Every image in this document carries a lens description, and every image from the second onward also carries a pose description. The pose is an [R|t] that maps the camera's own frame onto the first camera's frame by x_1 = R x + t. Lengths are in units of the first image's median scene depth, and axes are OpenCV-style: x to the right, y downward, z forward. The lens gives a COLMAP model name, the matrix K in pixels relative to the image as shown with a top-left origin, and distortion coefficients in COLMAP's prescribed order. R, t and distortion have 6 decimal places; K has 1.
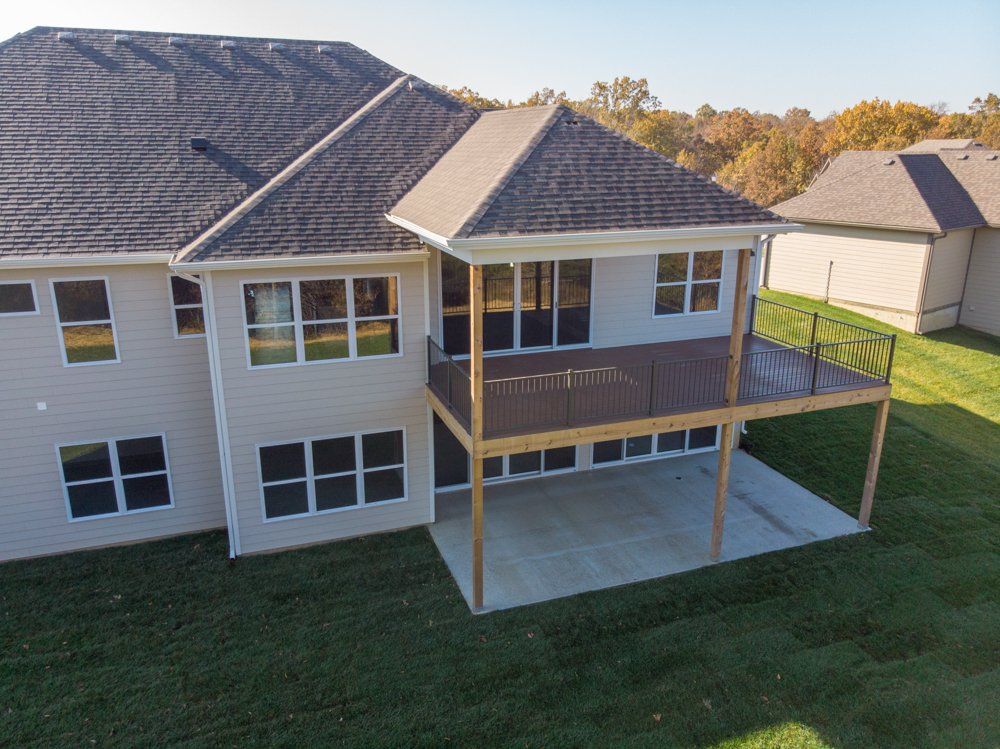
lens RADIAL K [[745.2, 0, 495.9], [0, 745.2, 370.6], [0, 0, 1]] dist [-0.015773, -0.003039]
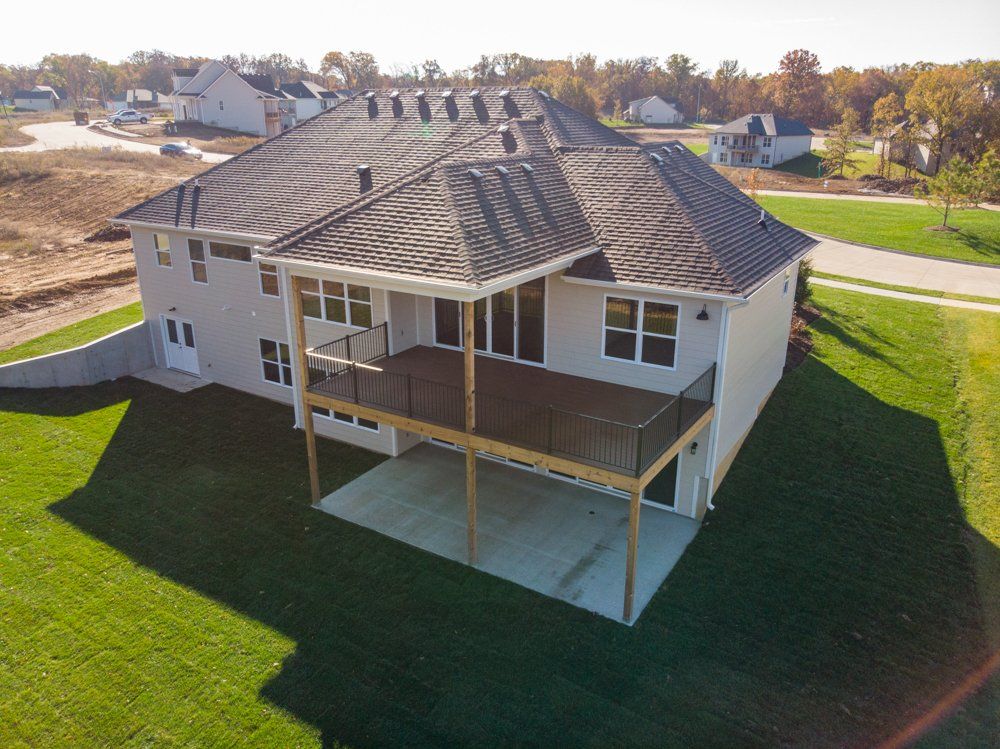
lens RADIAL K [[745.2, 0, 495.9], [0, 745.2, 370.6], [0, 0, 1]] dist [-0.015773, -0.003039]
pose [[0.612087, 0.256970, -0.747875, 0.939064], [-0.224852, 0.963249, 0.146945, -0.178761], [0.758150, 0.078218, 0.647372, 0.221406]]
